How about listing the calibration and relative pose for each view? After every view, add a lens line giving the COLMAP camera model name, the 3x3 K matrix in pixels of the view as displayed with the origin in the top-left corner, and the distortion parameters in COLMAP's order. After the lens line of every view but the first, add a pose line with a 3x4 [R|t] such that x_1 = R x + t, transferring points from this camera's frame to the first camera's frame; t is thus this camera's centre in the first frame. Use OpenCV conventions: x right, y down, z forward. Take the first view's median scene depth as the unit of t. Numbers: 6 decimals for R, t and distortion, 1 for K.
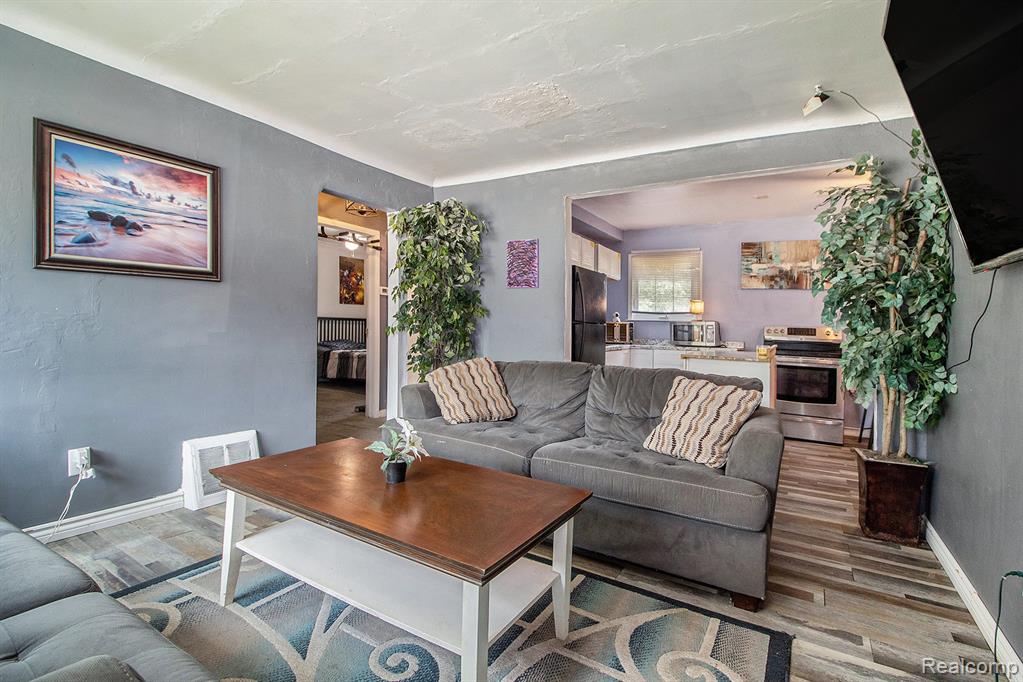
lens RADIAL K [[481.2, 0, 509.8], [0, 481.2, 338.8], [0, 0, 1]] dist [-0.034824, 0.000335]
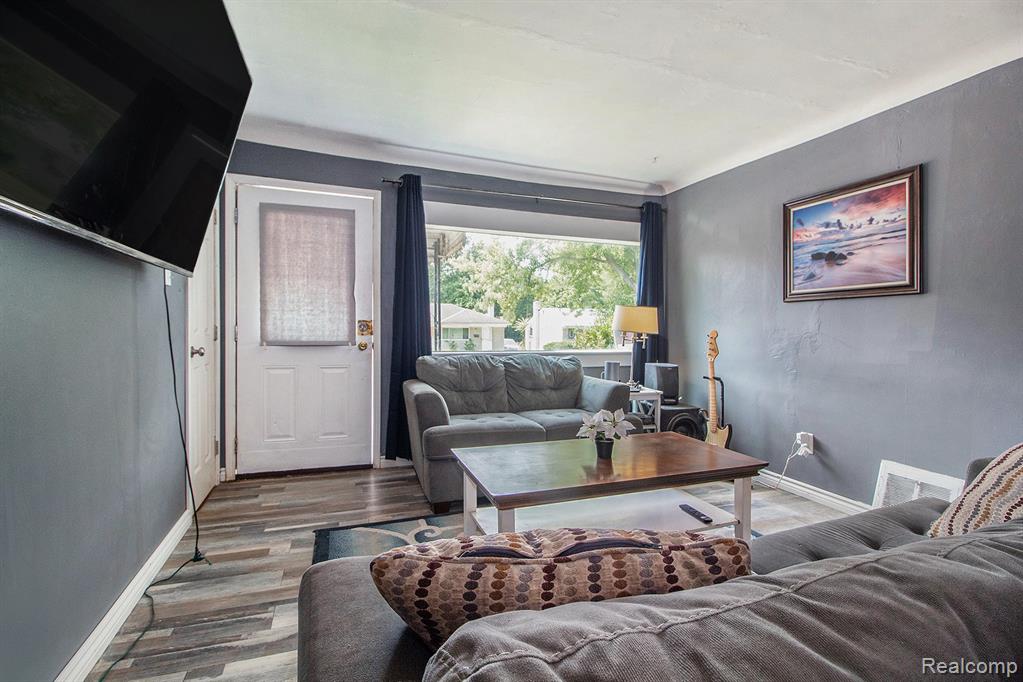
lens RADIAL K [[481.2, 0, 512.8], [0, 481.2, 337.2], [0, 0, 1]] dist [-0.034824, 0.000335]
pose [[-0.624808, -0.011878, -0.780688, 0.620220], [-0.041845, 0.998957, 0.018291, -0.027330], [0.779657, 0.044096, -0.624653, 1.102328]]
